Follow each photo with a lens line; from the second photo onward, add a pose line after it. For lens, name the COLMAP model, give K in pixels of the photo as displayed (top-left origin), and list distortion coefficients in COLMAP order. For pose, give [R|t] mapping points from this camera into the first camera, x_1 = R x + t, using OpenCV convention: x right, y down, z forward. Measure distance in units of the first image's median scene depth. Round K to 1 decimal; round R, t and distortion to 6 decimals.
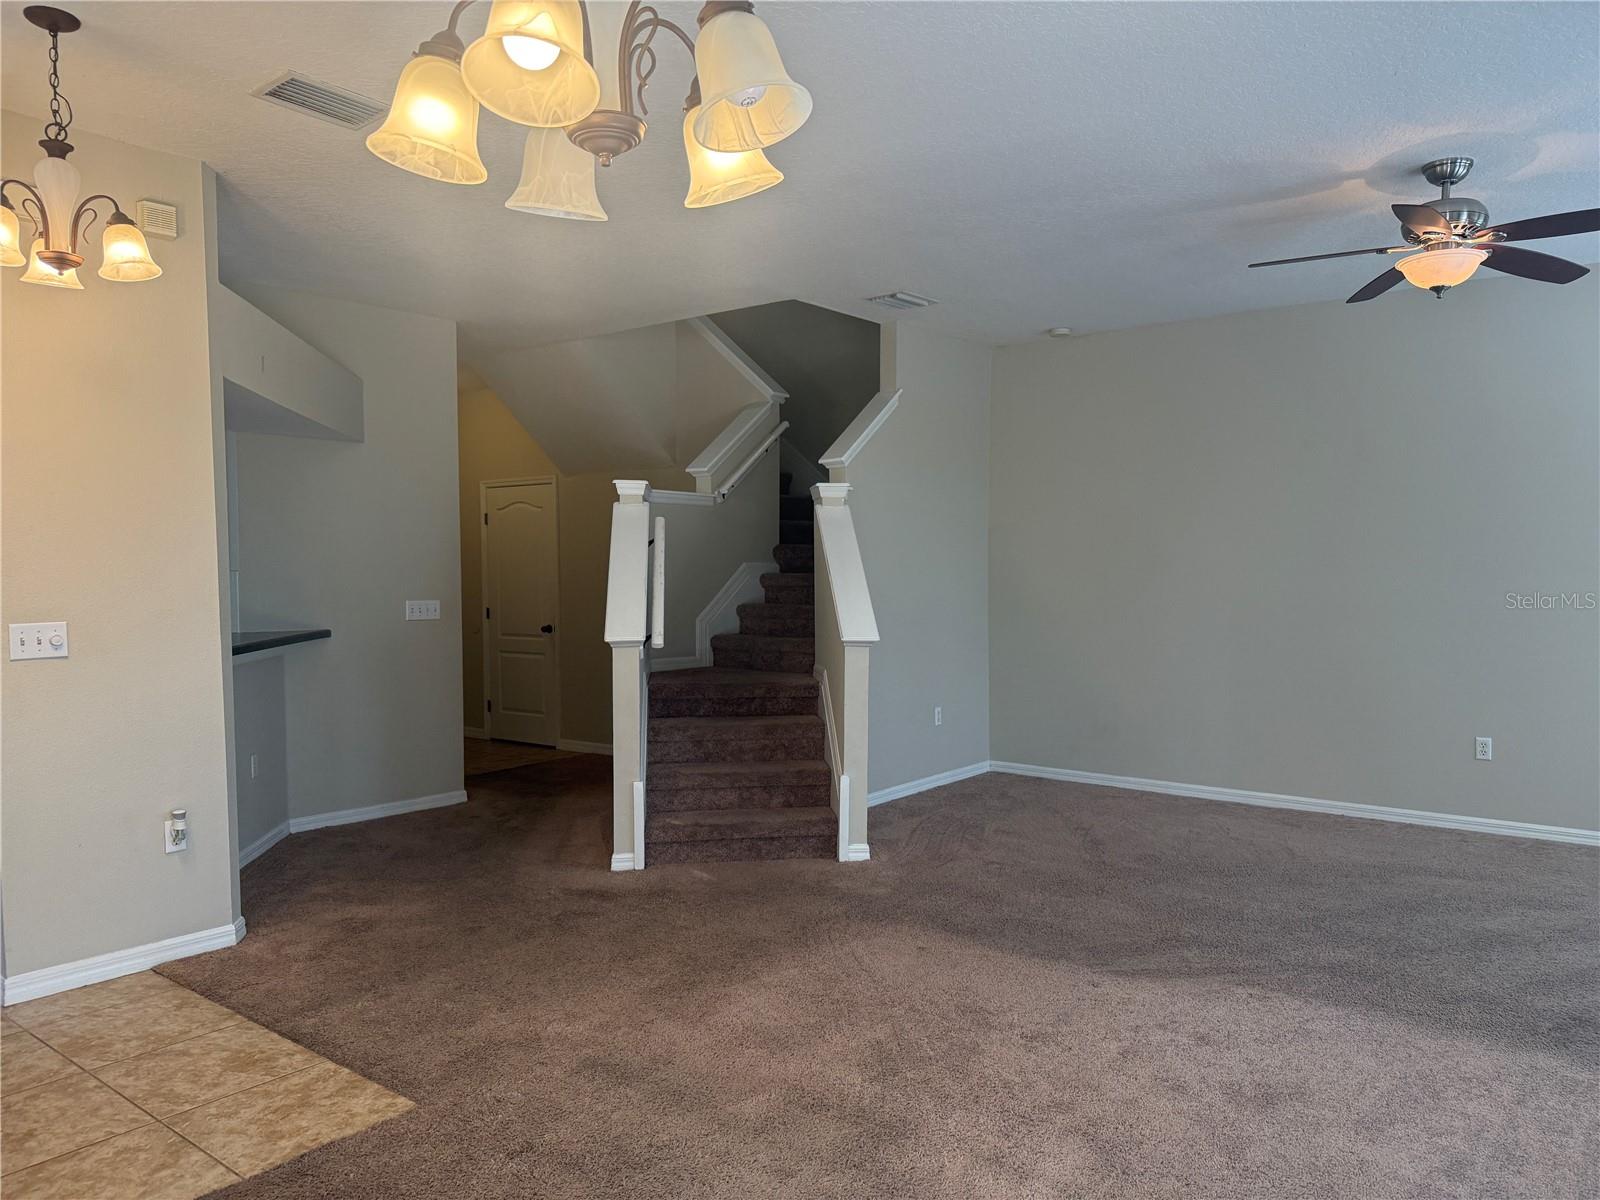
lens RADIAL K [[1132.1, 0, 797.5], [0, 1132.1, 604.7], [0, 0, 1]] dist [0.046855, -0.055099]
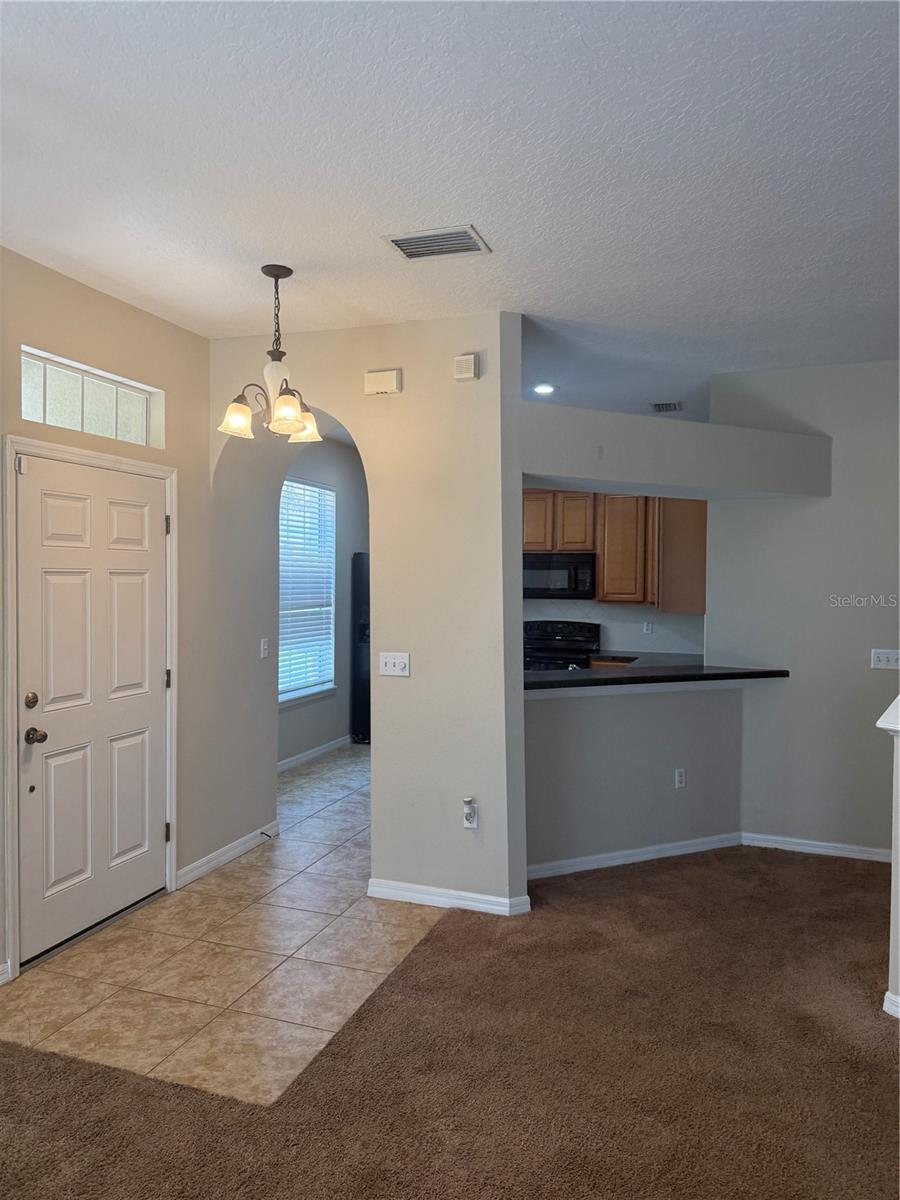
lens RADIAL K [[849.1, 0, 445.0], [0, 849.1, 588.0], [0, 0, 1]] dist [0.046855, -0.055099]
pose [[0.320151, 0.022245, -0.947105, 0.415008], [-0.041327, 0.999101, 0.009497, -0.080649], [0.946465, 0.036101, 0.320782, 0.666228]]
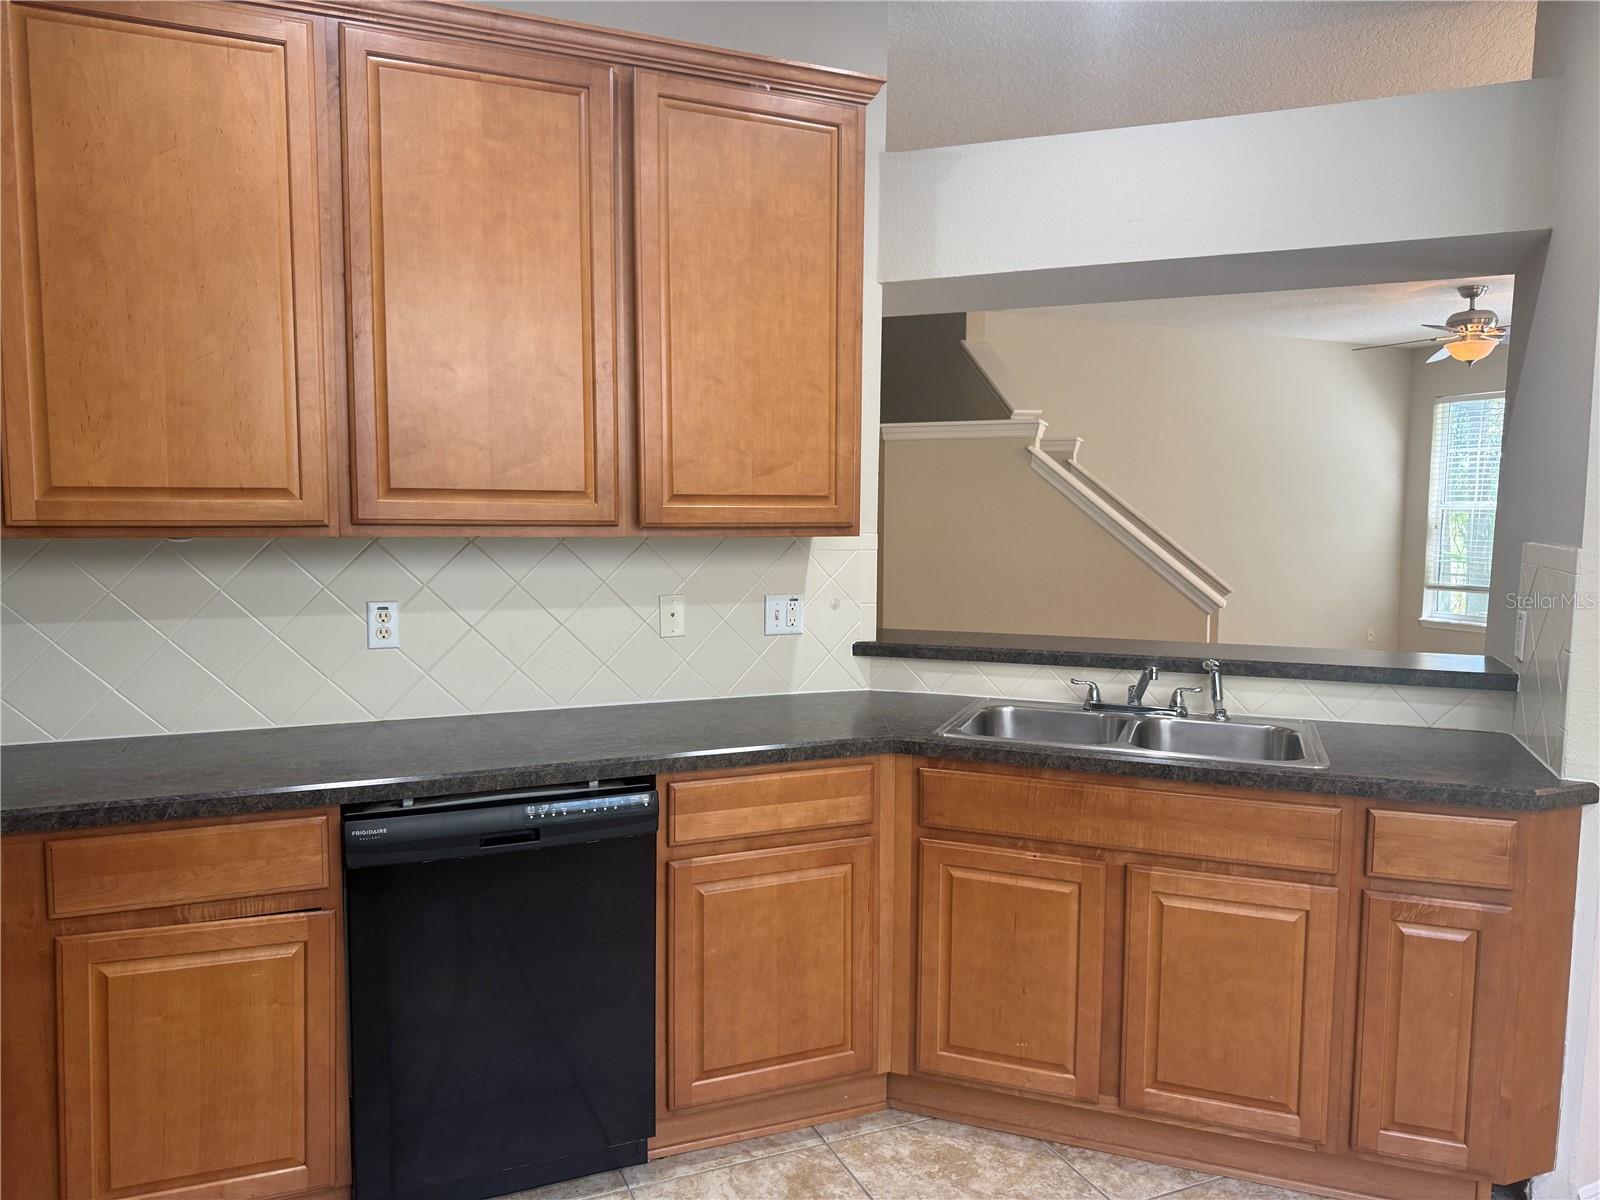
lens RADIAL K [[1132.1, 0, 799.9], [0, 1132.1, 609.4], [0, 0, 1]] dist [0.046855, -0.055099]
pose [[0.457911, -0.068951, 0.886320, -1.482645], [0.014942, 0.997444, 0.069876, -0.043632], [-0.888872, -0.018754, 0.457771, 1.142119]]
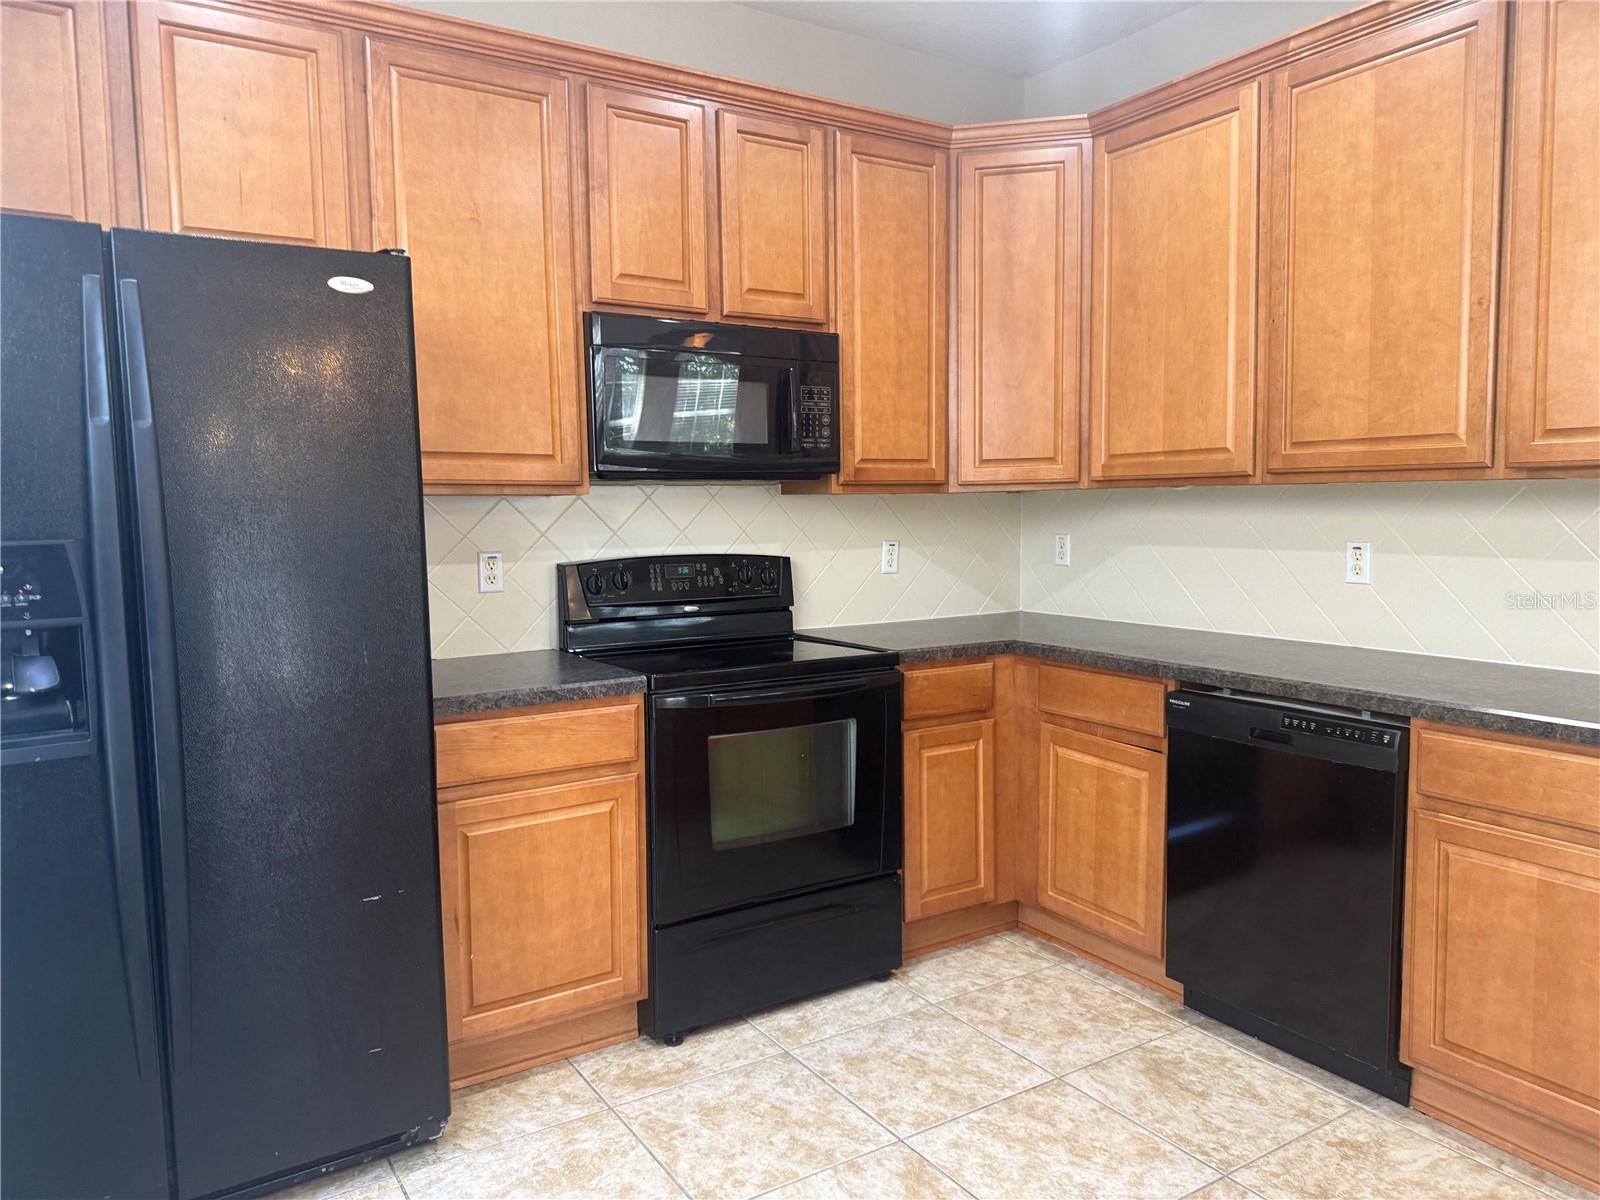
lens RADIAL K [[1132.1, 0, 825.5], [0, 1132.1, 603.6], [0, 0, 1]] dist [0.046855, -0.055099]
pose [[0.952778, 0.023317, -0.302770, -1.094114], [-0.004366, 0.997996, 0.063119, -0.009716], [0.303635, -0.058816, 0.950971, 0.813105]]
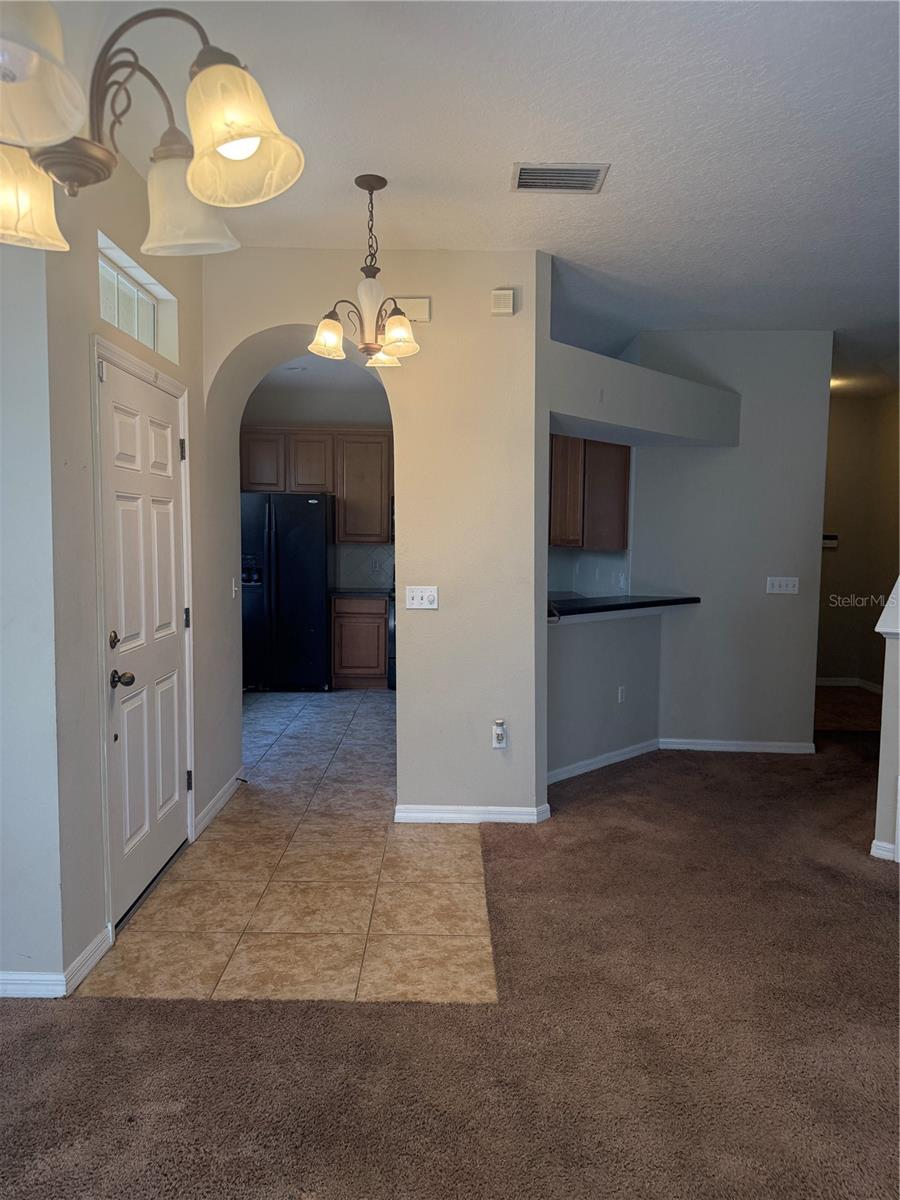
lens RADIAL K [[849.1, 0, 449.2], [0, 849.1, 603.4], [0, 0, 1]] dist [0.046855, -0.055099]
pose [[0.623029, 0.082204, -0.777867, 0.244499], [-0.042771, 0.996555, 0.071058, -0.041567], [0.781028, -0.011001, 0.624399, 0.297126]]
